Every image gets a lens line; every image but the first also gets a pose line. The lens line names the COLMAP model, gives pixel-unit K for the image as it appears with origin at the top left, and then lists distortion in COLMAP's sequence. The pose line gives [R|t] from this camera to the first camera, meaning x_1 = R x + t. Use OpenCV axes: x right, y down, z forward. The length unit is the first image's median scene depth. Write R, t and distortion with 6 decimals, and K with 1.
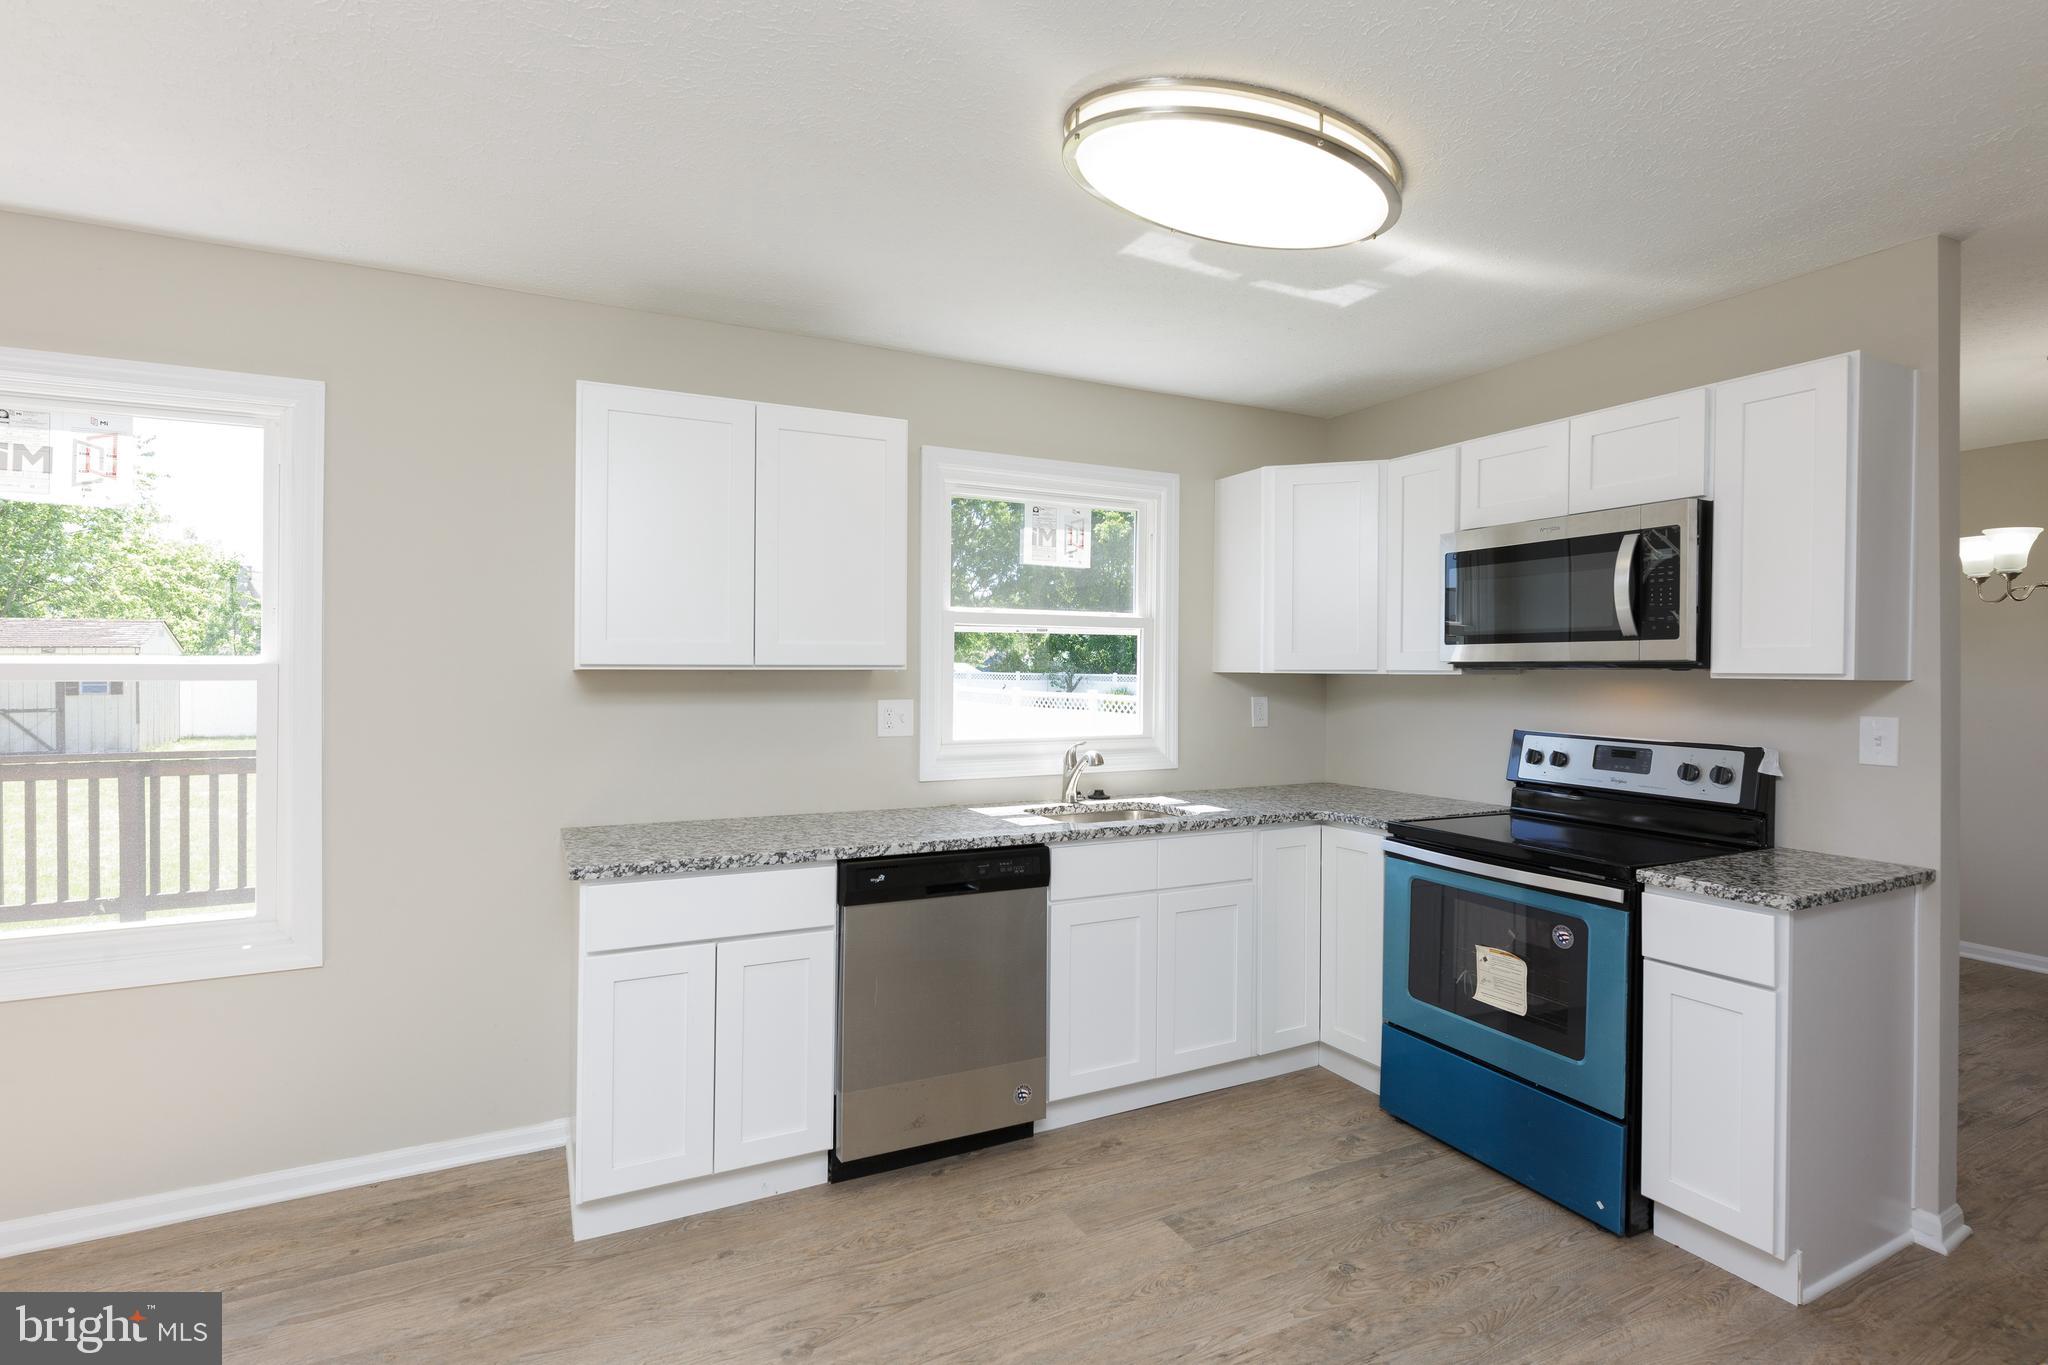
lens RADIAL K [[974.3, 0, 978.8], [0, 974.3, 662.6], [0, 0, 1]] dist [0.002606, 0.000098]
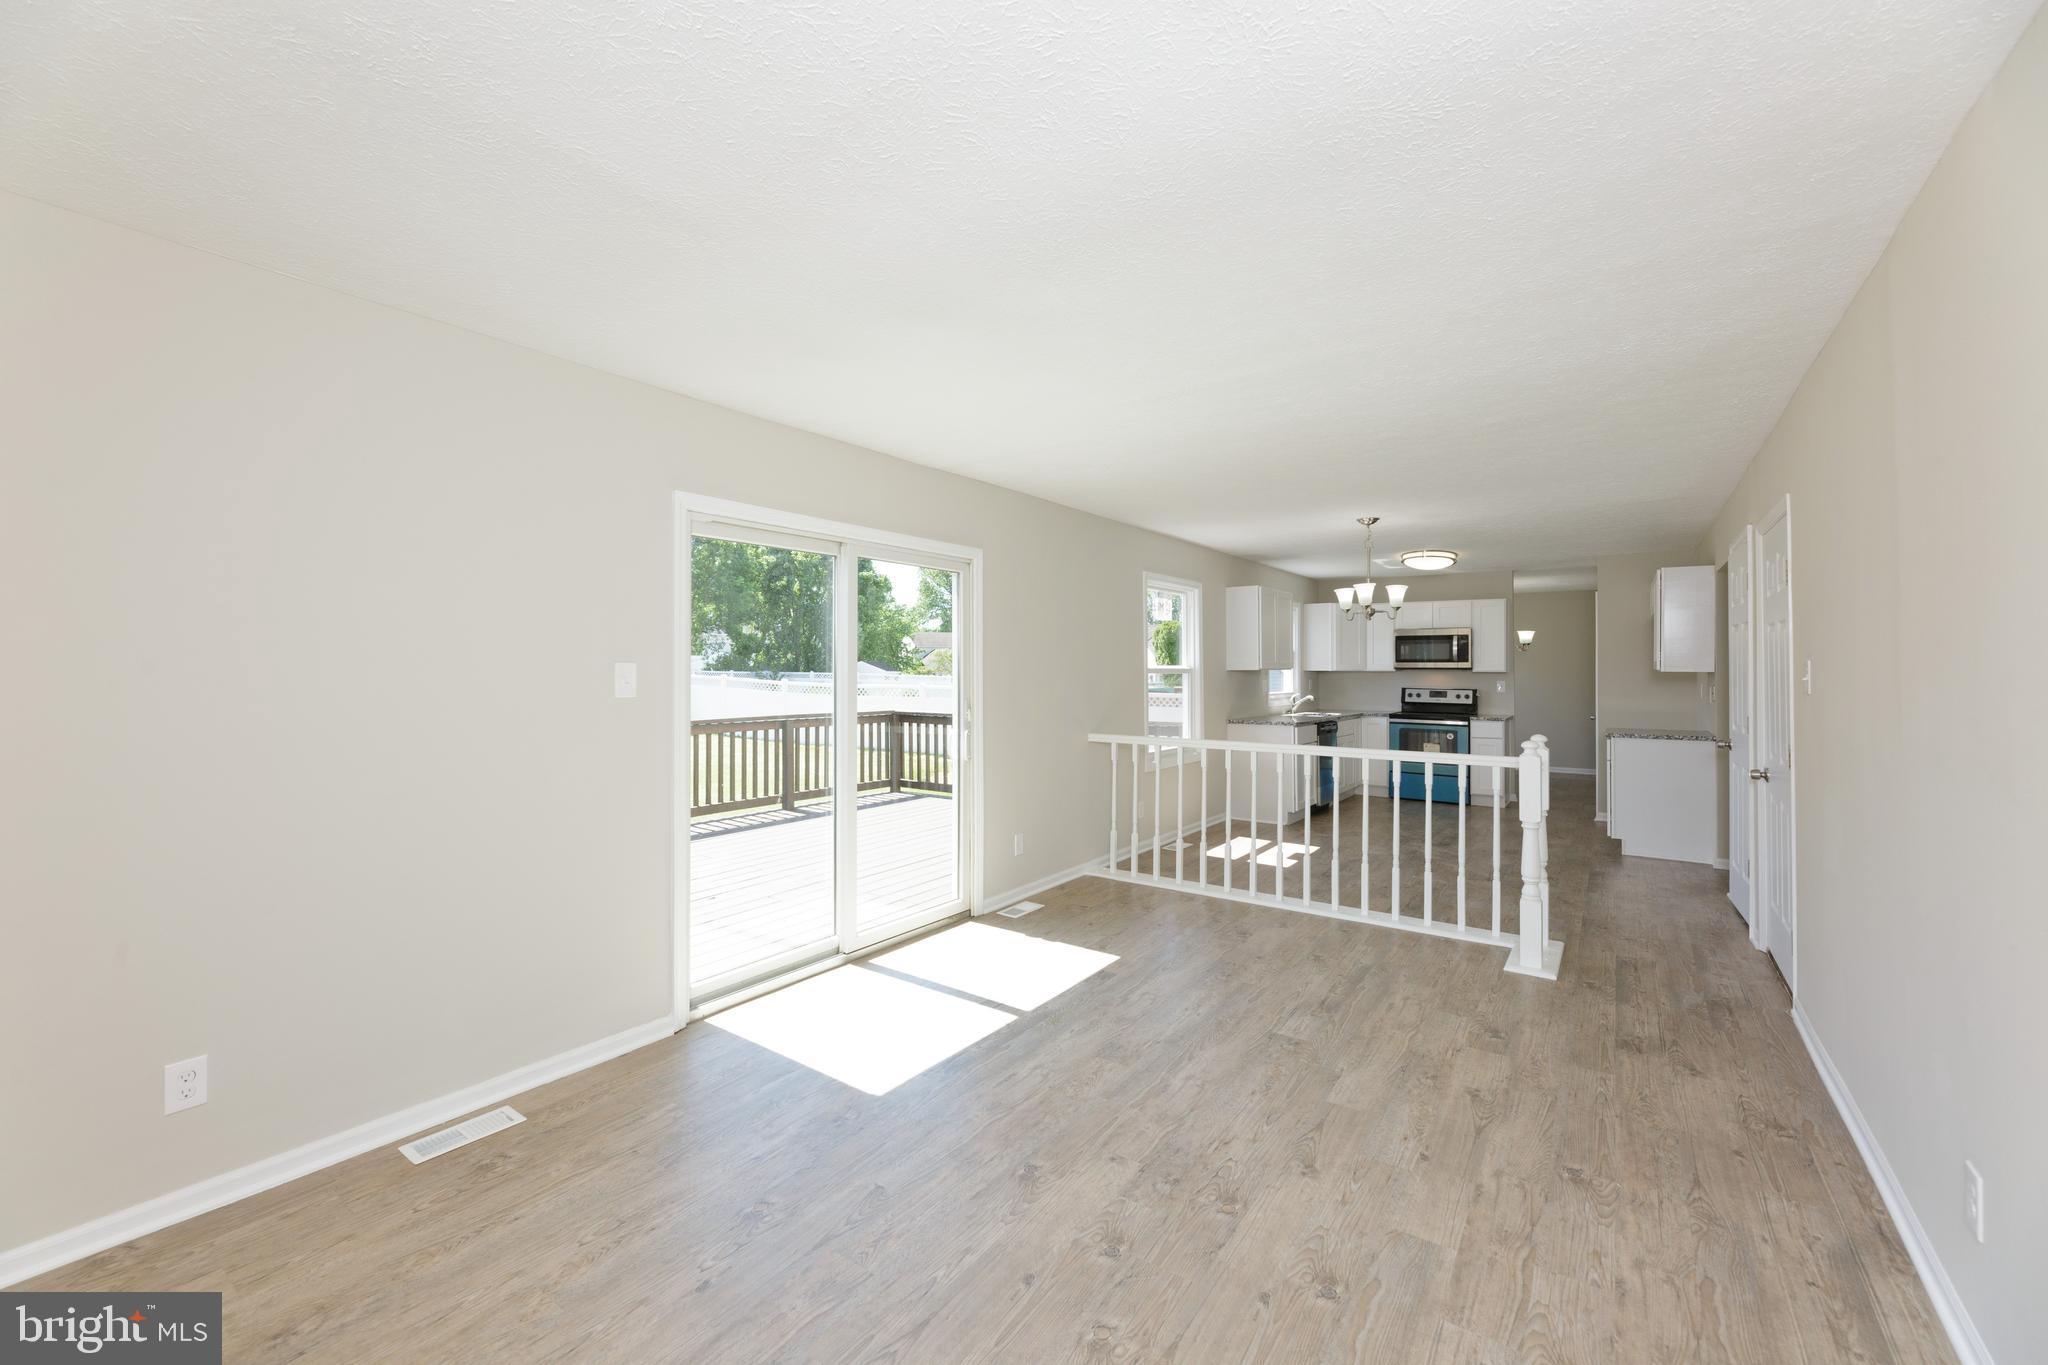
lens RADIAL K [[842.2, 0, 1022.8], [0, 842.2, 662.6], [0, 0, 1]] dist [0.002408, -0.000844]
pose [[0.874525, 0.006072, 0.484942, -2.084281], [-0.007631, 0.999970, 0.001241, -0.011313], [-0.484920, -0.004786, 0.874546, -0.942229]]
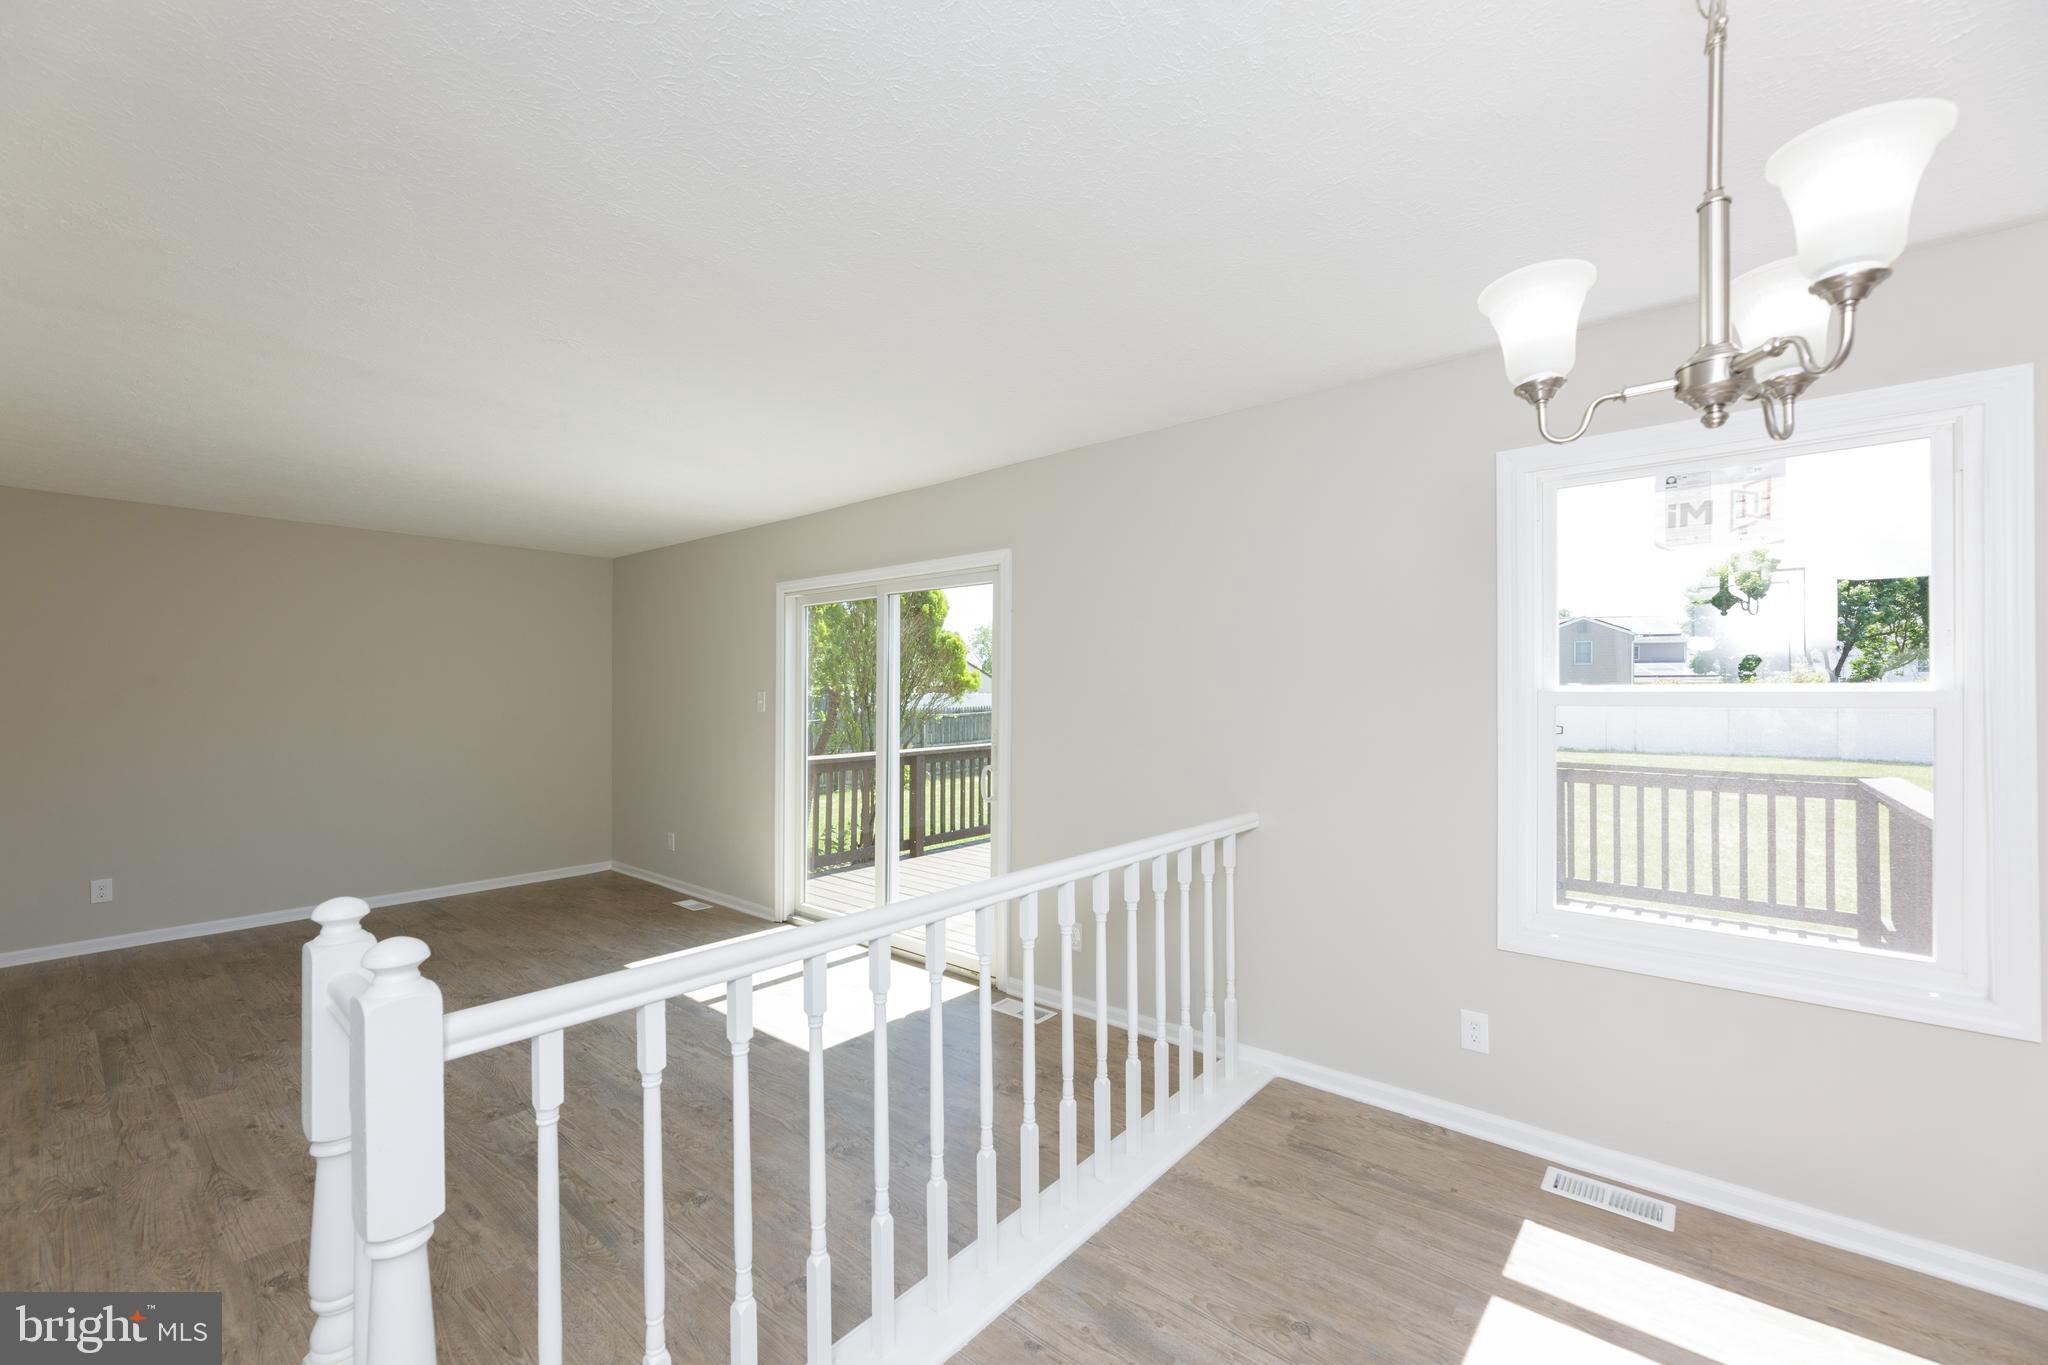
lens RADIAL K [[842.2, 0, 1014.7], [0, 842.2, 688.8], [0, 0, 1]] dist [0.002408, -0.000844]
pose [[0.395748, -0.008560, -0.918319, -0.875393], [0.008748, 0.999946, -0.005551, -0.001692], [0.918318, -0.005836, 0.395801, -0.357539]]
